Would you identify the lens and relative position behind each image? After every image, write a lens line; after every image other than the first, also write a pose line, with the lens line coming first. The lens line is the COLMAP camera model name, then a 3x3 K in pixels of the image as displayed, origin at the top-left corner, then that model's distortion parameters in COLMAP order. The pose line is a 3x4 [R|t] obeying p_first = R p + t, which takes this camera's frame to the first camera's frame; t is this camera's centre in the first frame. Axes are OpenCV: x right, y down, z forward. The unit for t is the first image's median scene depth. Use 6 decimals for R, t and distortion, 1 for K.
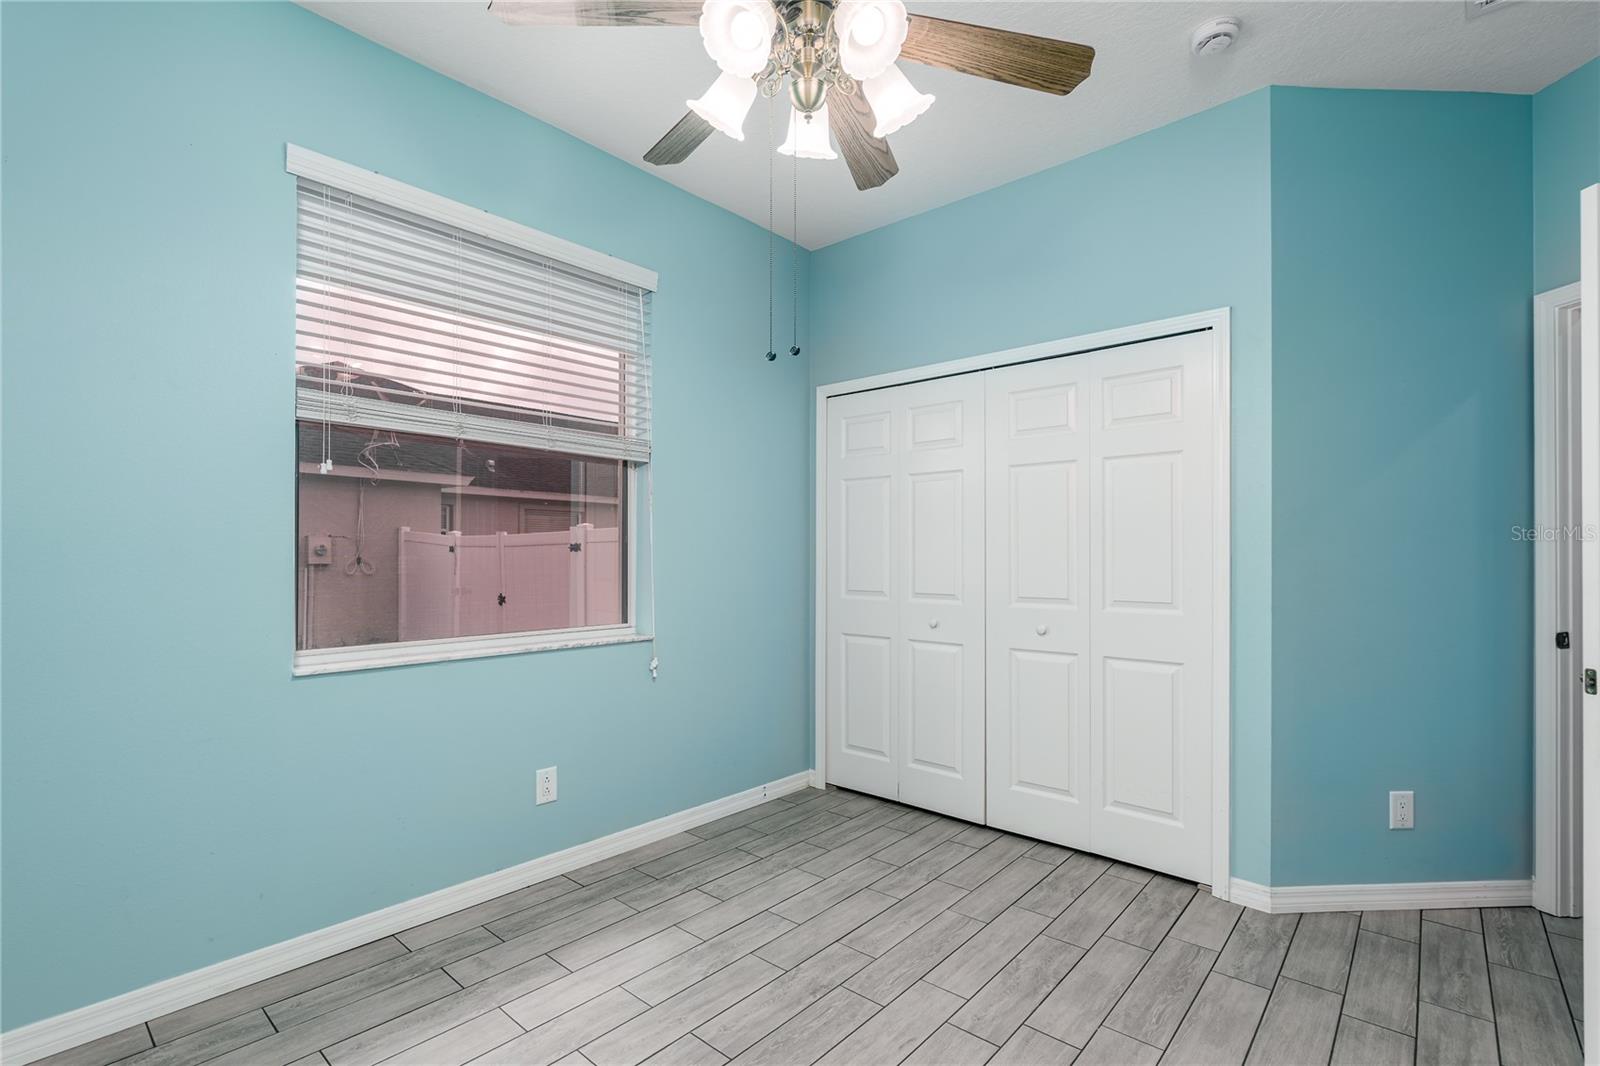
lens RADIAL K [[721.4, 0, 810.1], [0, 721.4, 544.1], [0, 0, 1]] dist [-0.004697, 0.000885]
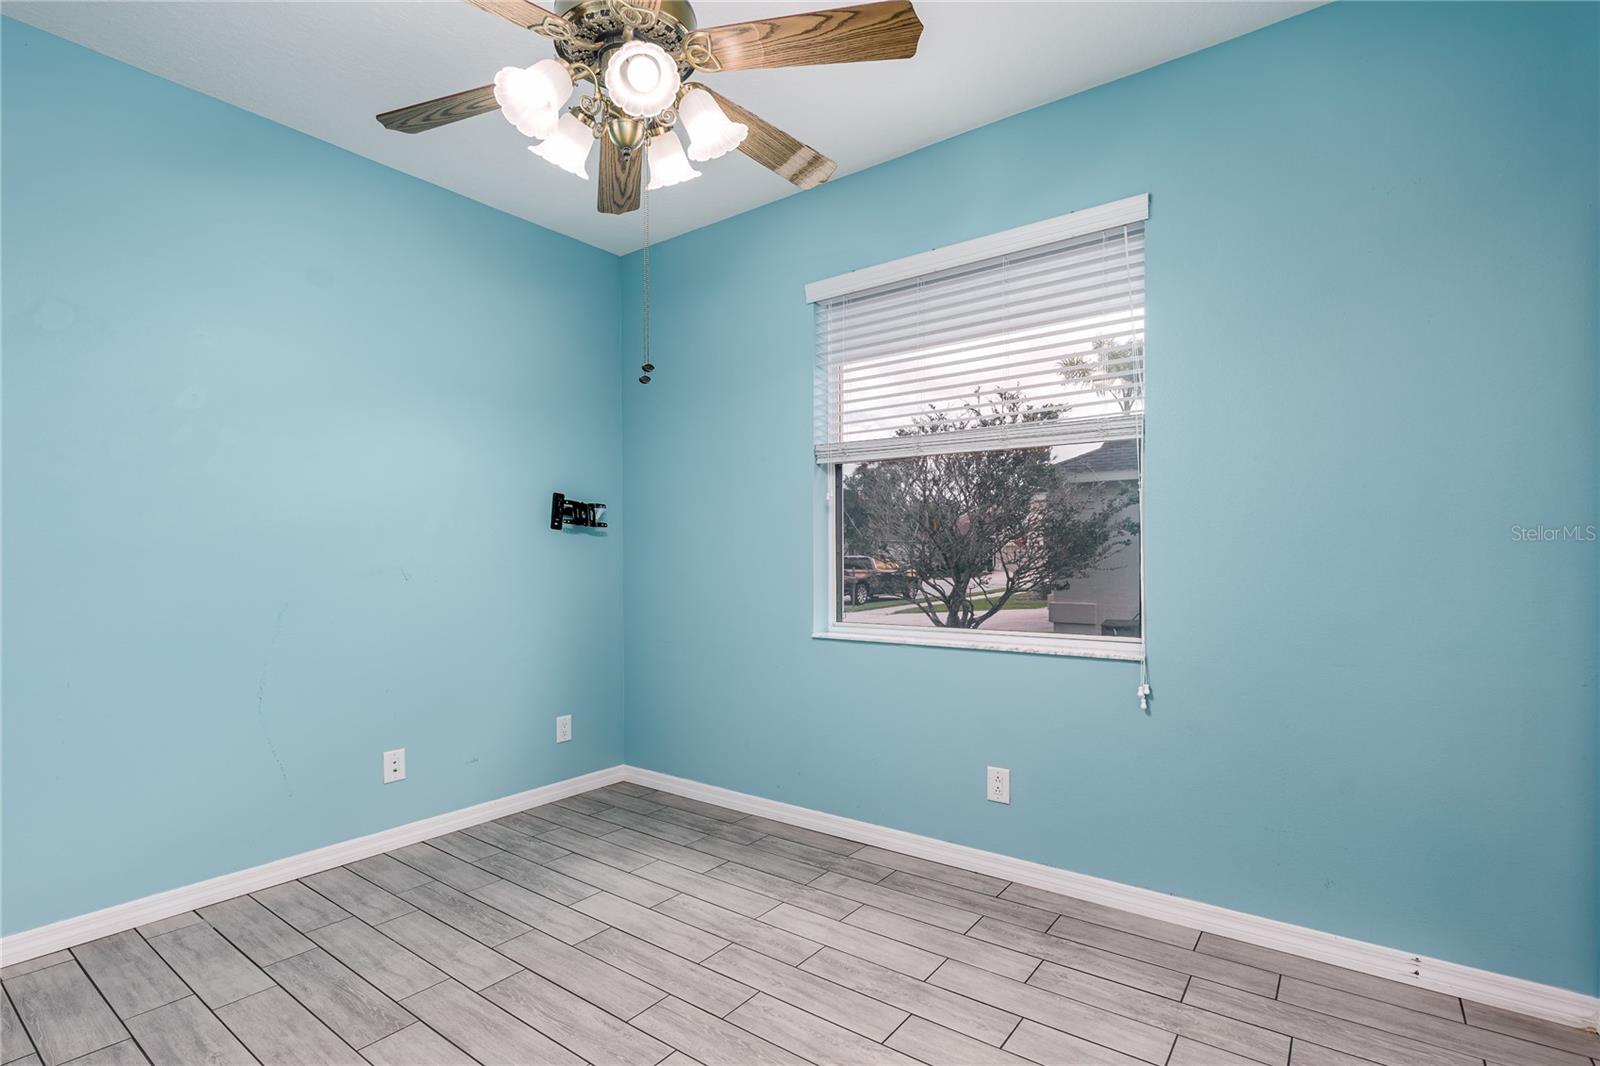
lens RADIAL K [[721.4, 0, 785.8], [0, 721.4, 556.8], [0, 0, 1]] dist [-0.004697, 0.000885]
pose [[0.112364, -0.002543, -0.993664, 0.634782], [0.020985, 0.999780, -0.000185, 0.011330], [0.993445, -0.020831, 0.112393, 0.633169]]
